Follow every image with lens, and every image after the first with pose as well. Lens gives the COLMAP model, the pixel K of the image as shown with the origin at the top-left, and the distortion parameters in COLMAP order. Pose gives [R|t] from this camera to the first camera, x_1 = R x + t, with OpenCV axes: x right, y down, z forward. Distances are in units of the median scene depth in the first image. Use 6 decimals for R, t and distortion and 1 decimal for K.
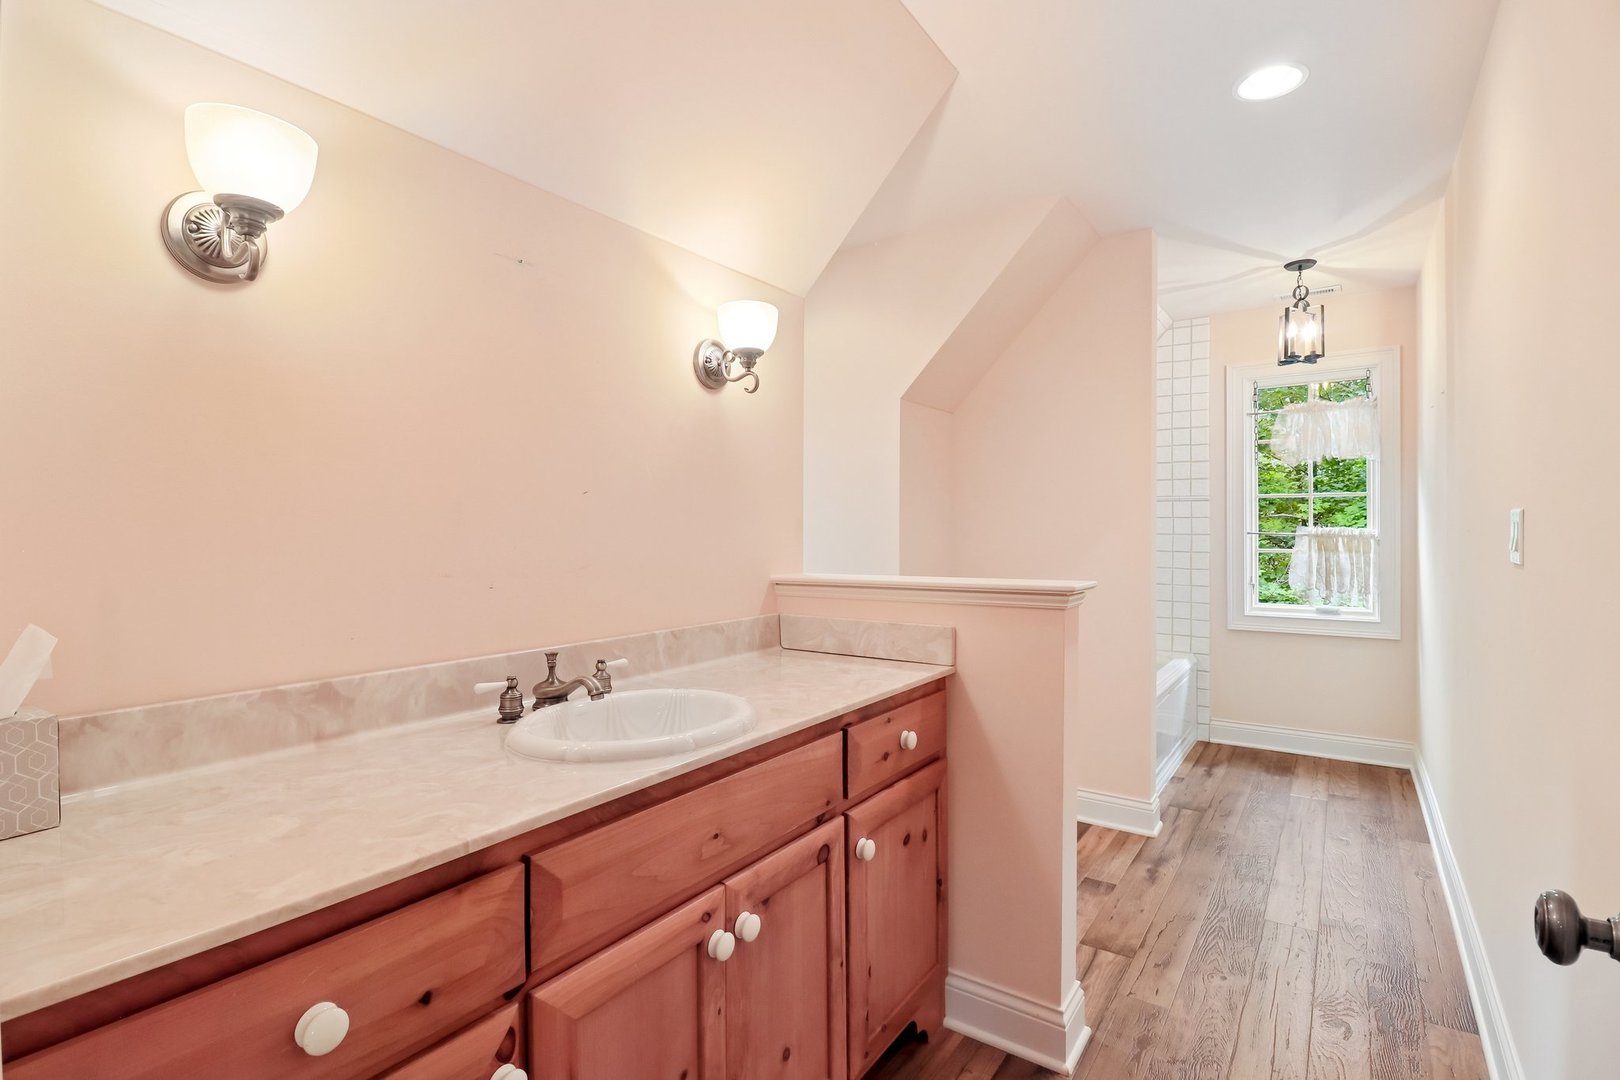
lens RADIAL K [[759.6, 0, 809.3], [0, 759.6, 540.6], [0, 0, 1]] dist [0.005925, -0.004447]
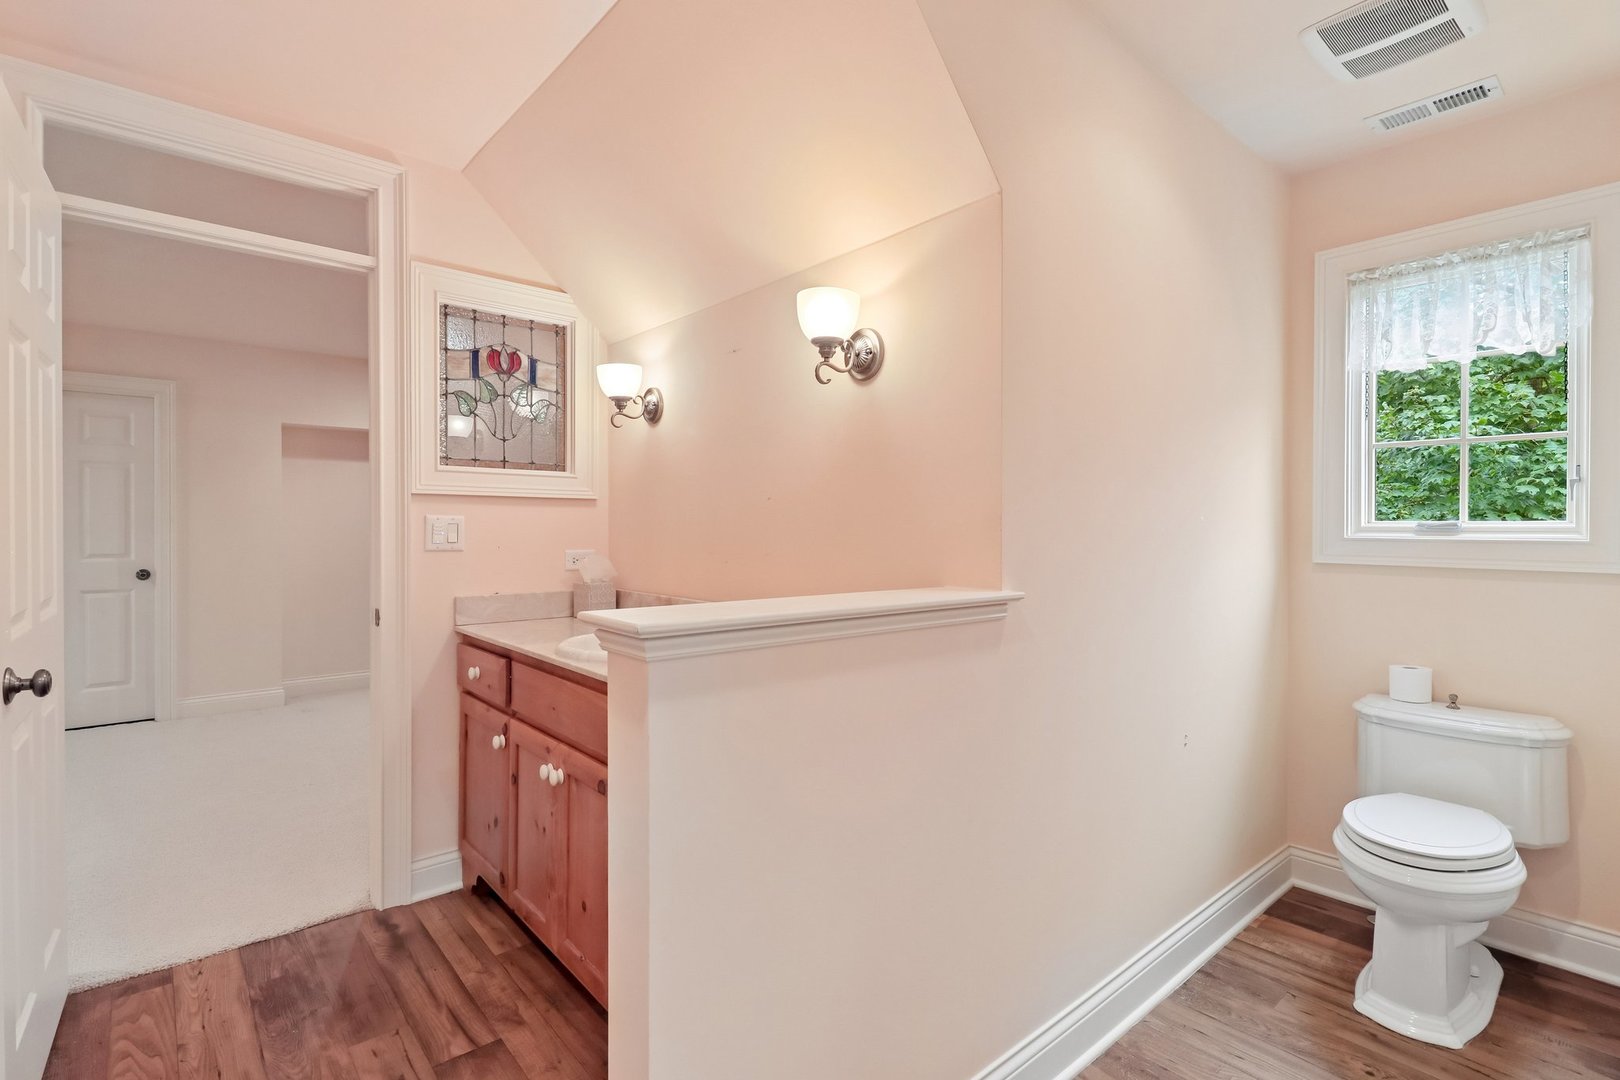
lens RADIAL K [[759.6, 0, 808.8], [0, 759.6, 530.9], [0, 0, 1]] dist [0.005925, -0.004447]
pose [[-0.240646, -0.000153, -0.970613, 1.187387], [-0.021832, 0.999748, 0.005255, -0.013144], [0.970367, 0.022455, -0.240589, 1.689146]]
